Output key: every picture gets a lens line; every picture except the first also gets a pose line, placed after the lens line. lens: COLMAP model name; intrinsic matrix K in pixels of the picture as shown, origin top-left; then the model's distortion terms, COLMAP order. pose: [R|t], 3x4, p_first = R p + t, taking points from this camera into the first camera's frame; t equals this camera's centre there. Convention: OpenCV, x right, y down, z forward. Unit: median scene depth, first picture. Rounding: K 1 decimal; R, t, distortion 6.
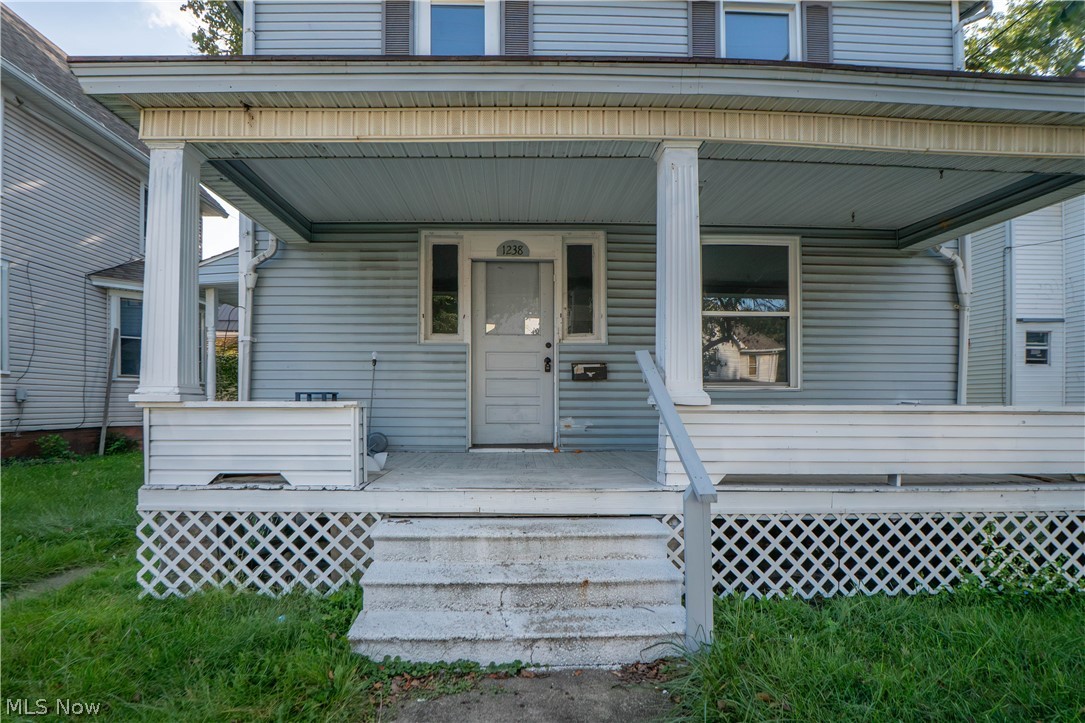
lens RADIAL K [[554.9, 0, 520.2], [0, 554.9, 405.0], [0, 0, 1]] dist [-0.039454, 0.001334]
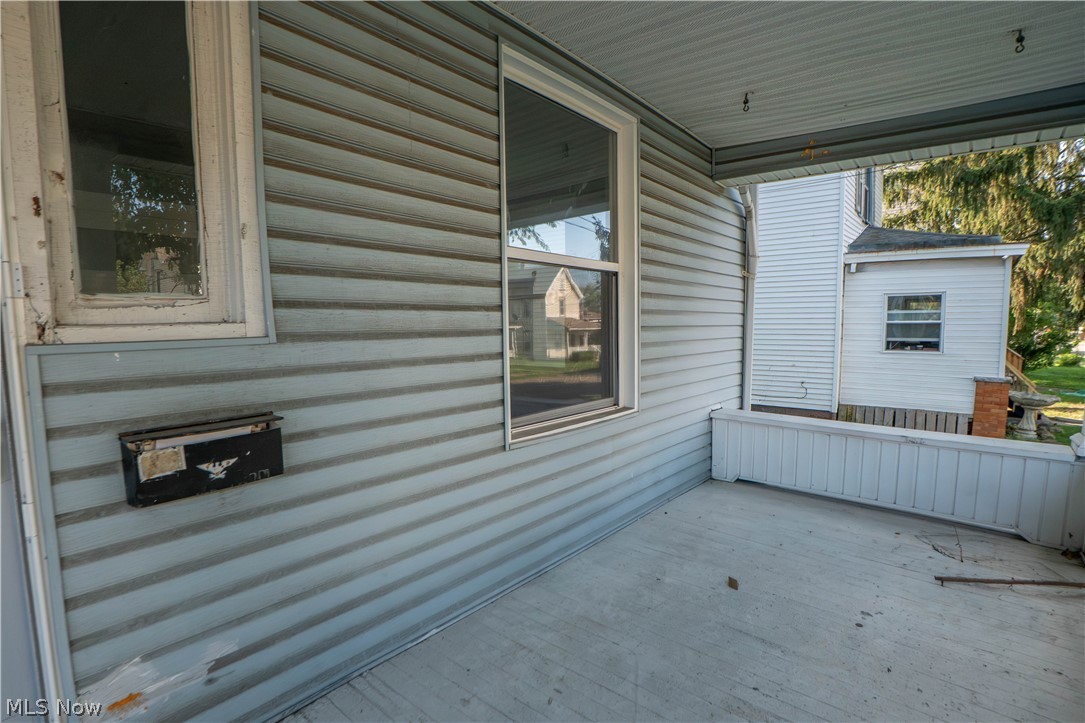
lens RADIAL K [[554.9, 0, 547.1], [0, 554.9, 370.7], [0, 0, 1]] dist [-0.039454, 0.001334]
pose [[0.636828, -0.072762, 0.767565, 0.039882], [0.006711, 0.996022, 0.088852, -0.126945], [-0.770977, -0.051432, 0.634783, 0.786307]]
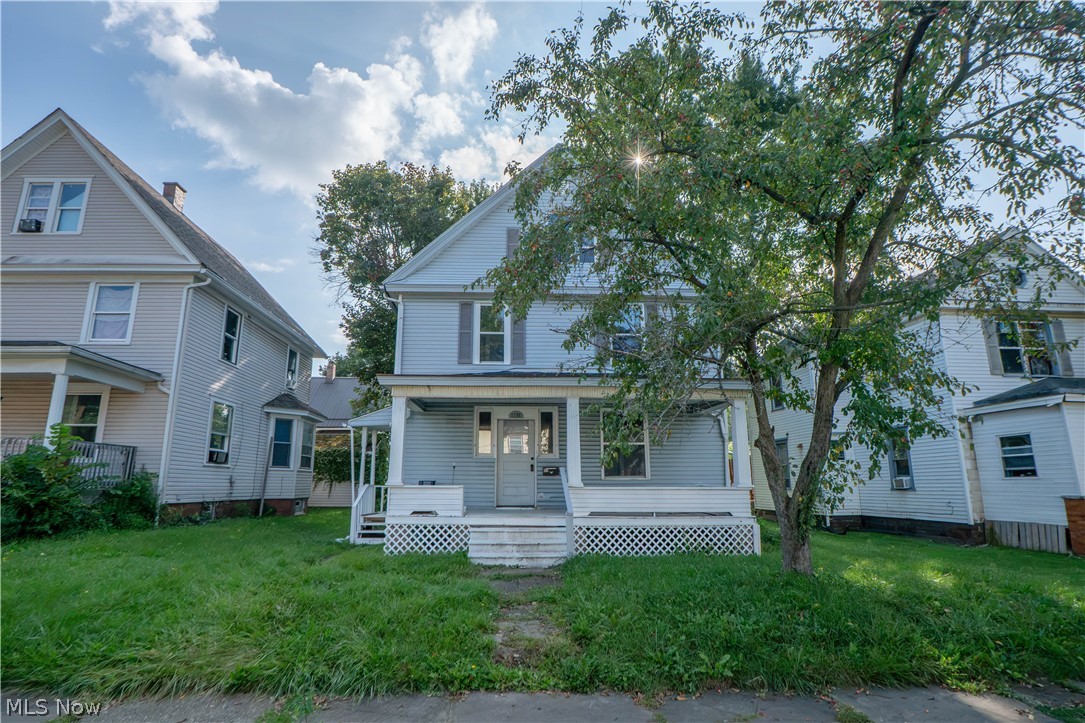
lens RADIAL K [[554.9, 0, 532.6], [0, 554.9, 362.5], [0, 0, 1]] dist [-0.039454, 0.001334]
pose [[0.999799, 0.005467, 0.019299, 0.008883], [-0.001137, 0.976034, -0.217616, -0.003629], [-0.020026, 0.217551, 0.975844, -1.305945]]
